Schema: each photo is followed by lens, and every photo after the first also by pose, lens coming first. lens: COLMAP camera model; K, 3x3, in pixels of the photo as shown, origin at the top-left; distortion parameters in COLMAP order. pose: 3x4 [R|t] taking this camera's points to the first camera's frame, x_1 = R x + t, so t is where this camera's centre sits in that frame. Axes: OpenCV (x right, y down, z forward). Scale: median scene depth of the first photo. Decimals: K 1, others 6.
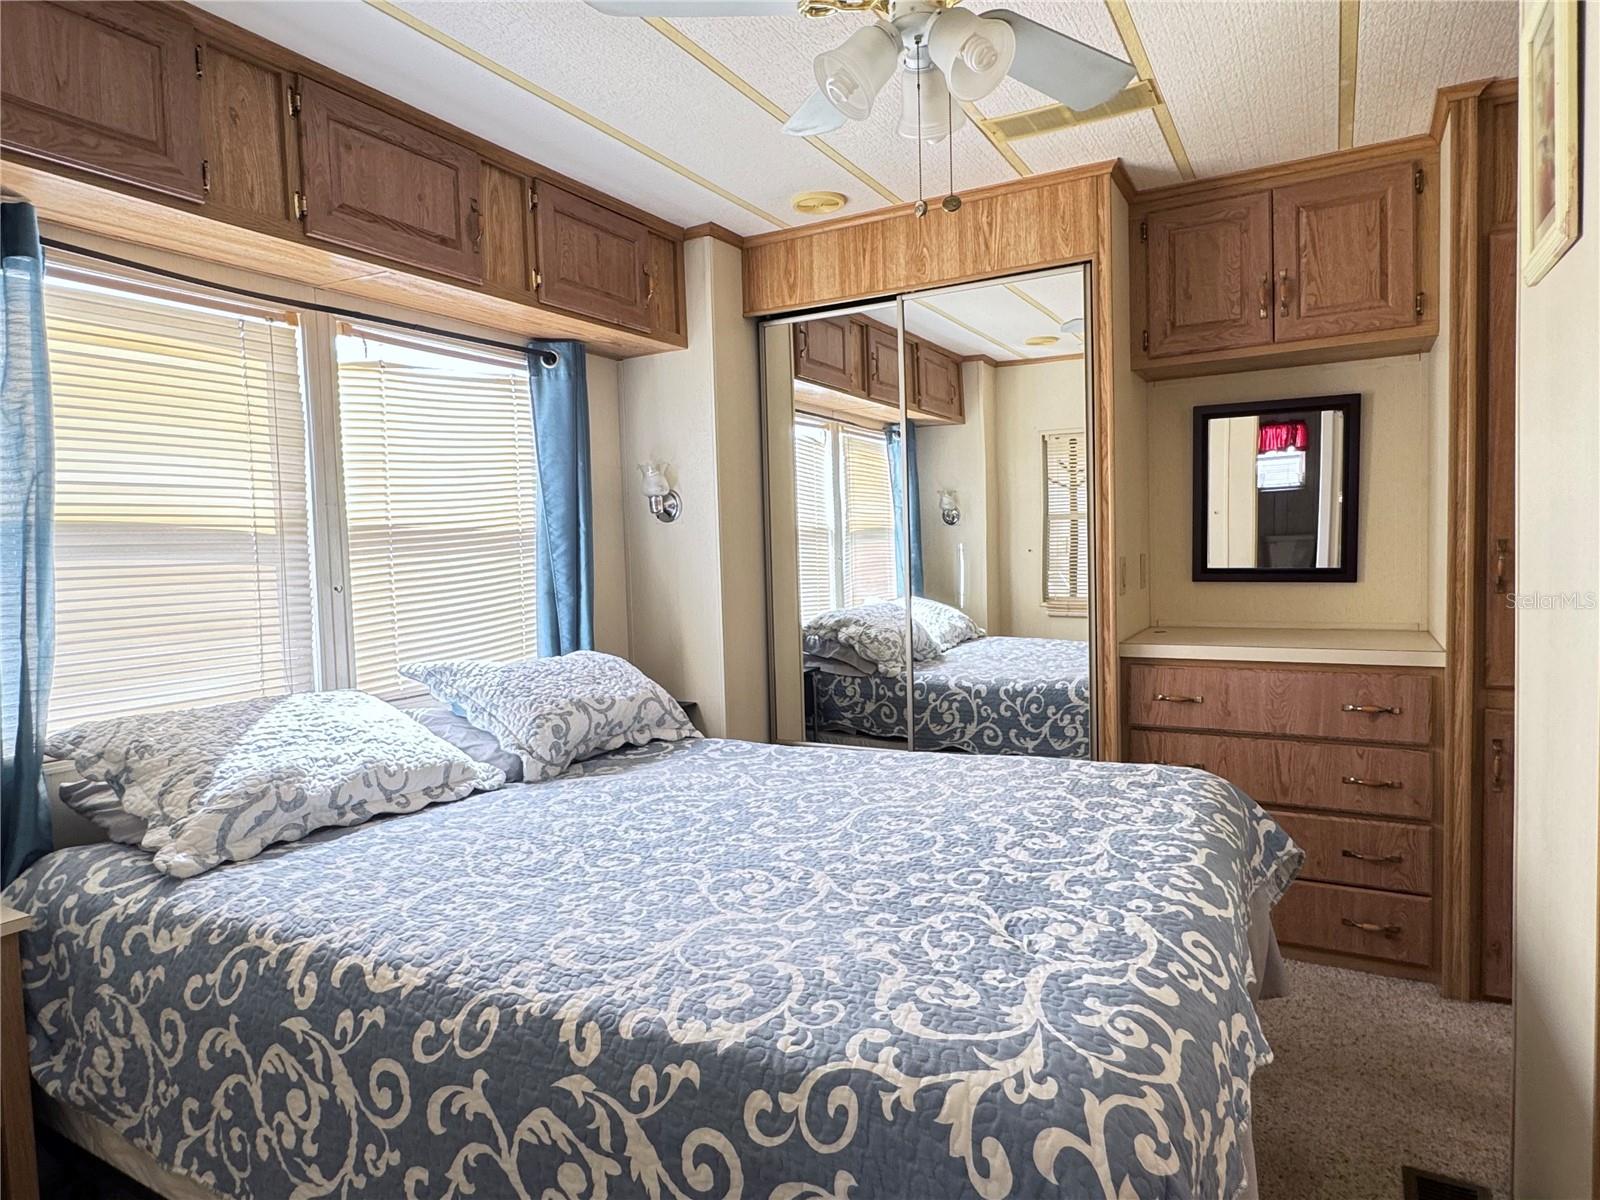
lens RADIAL K [[957.2, 0, 797.6], [0, 957.2, 601.9], [0, 0, 1]] dist [-0.001836, -0.001858]
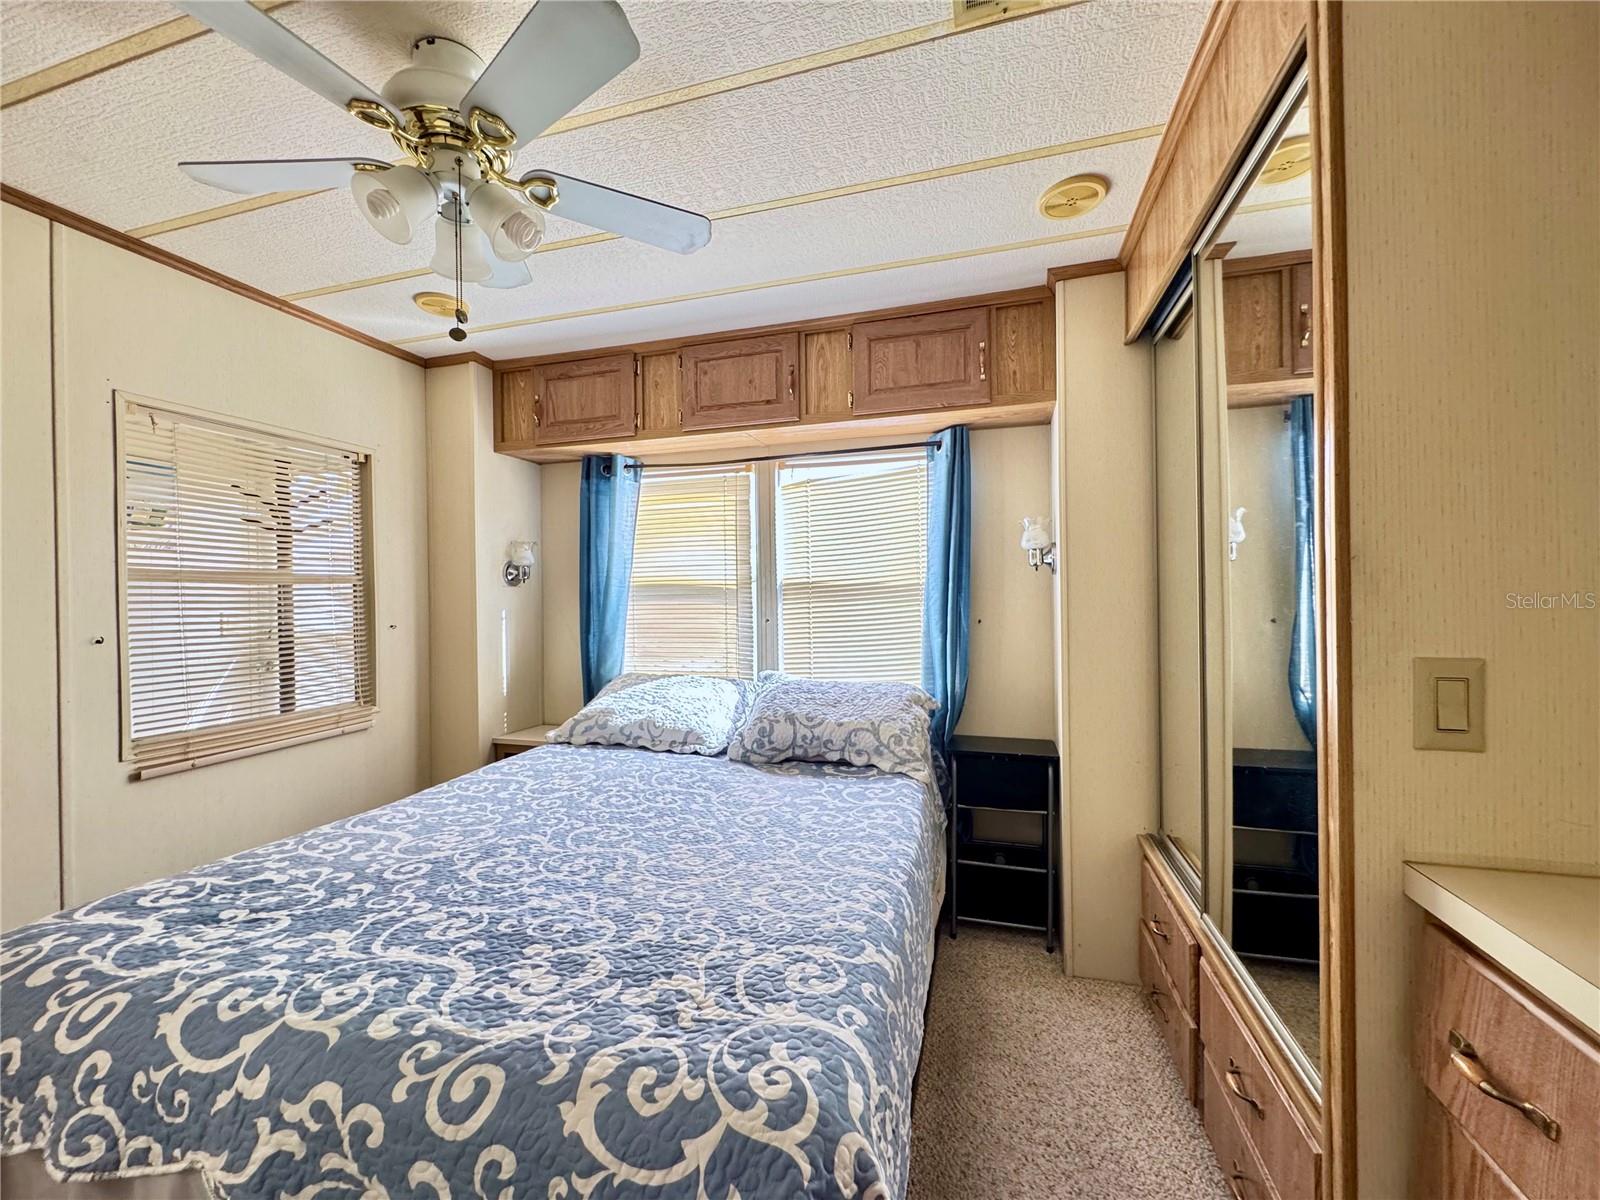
lens RADIAL K [[643.5, 0, 801.3], [0, 643.5, 601.7], [0, 0, 1]] dist [-0.004568, 0.000635]
pose [[0.226308, 0.031186, -0.973556, 0.670750], [-0.050669, 0.998511, 0.020207, -0.076360], [0.972737, 0.044756, 0.227551, 0.826969]]
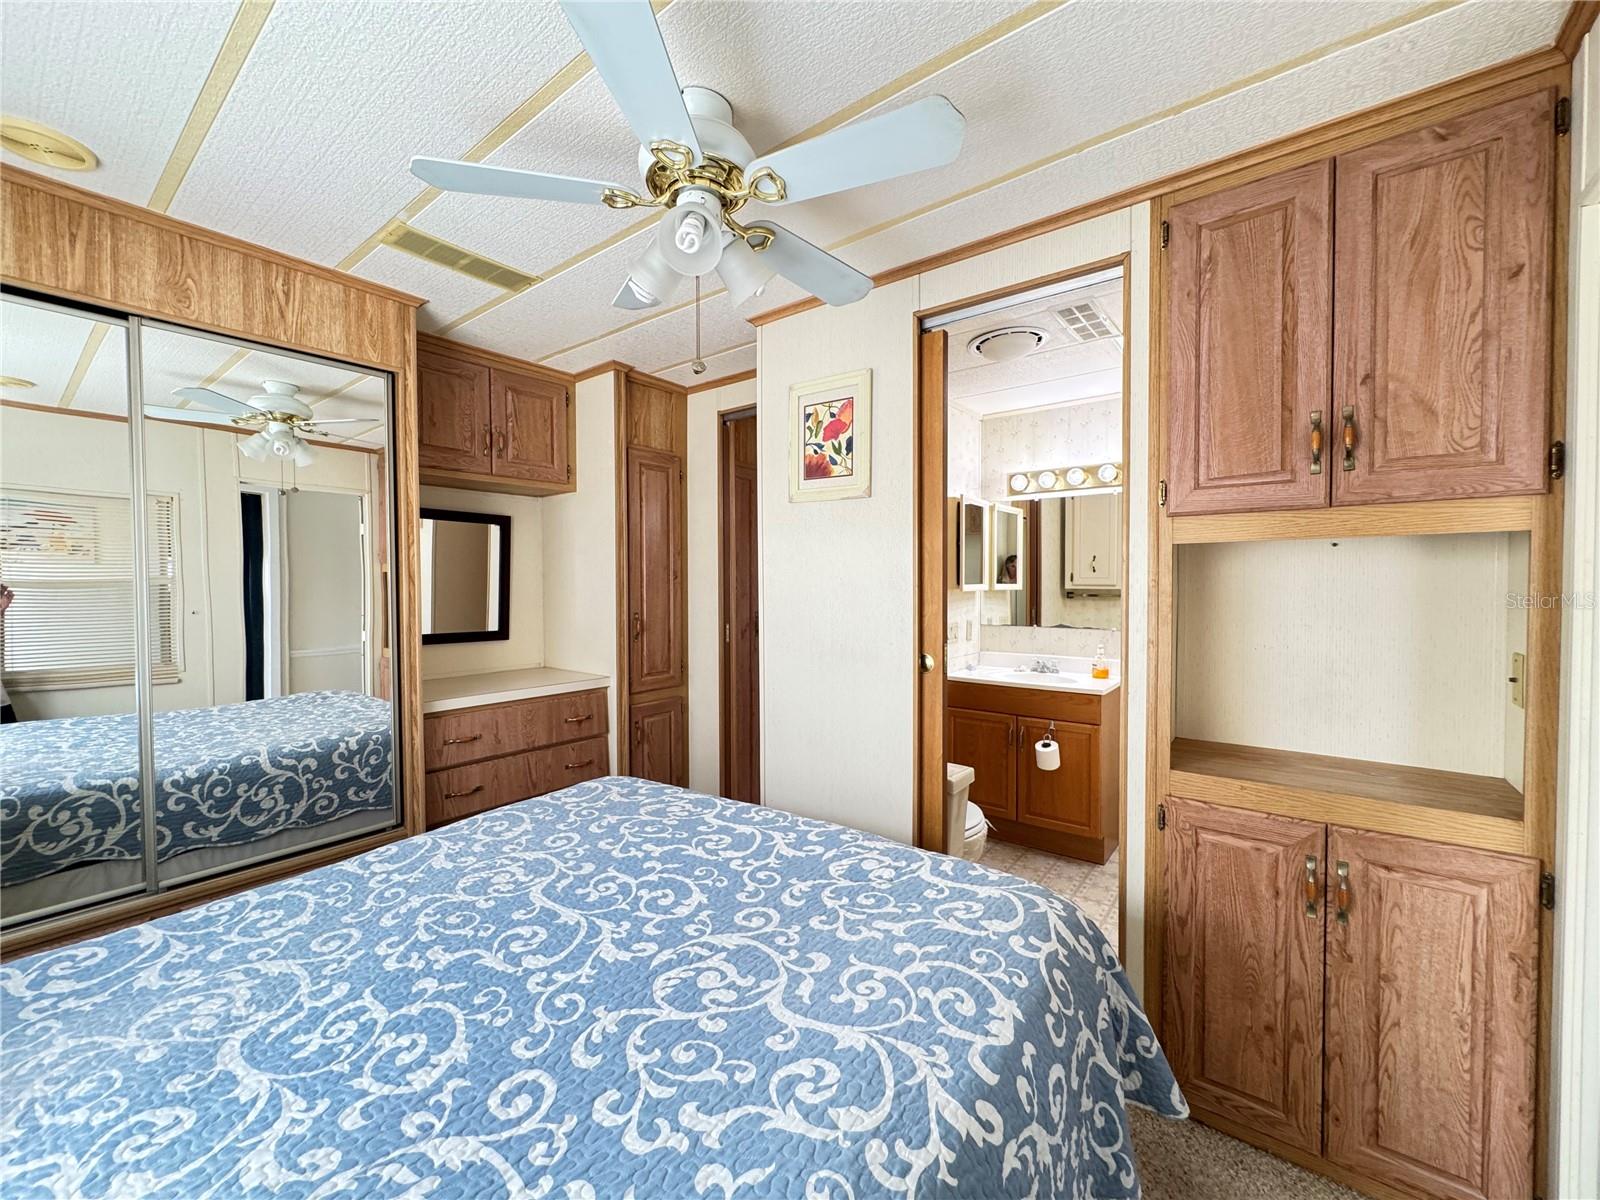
lens RADIAL K [[643.5, 0, 801.7], [0, 643.5, 594.4], [0, 0, 1]] dist [-0.004568, 0.000635]
pose [[0.145941, 0.012341, 0.989216, -0.454164], [0.058030, 0.998094, -0.021013, -0.055808], [-0.987590, 0.060470, 0.144946, 0.504405]]
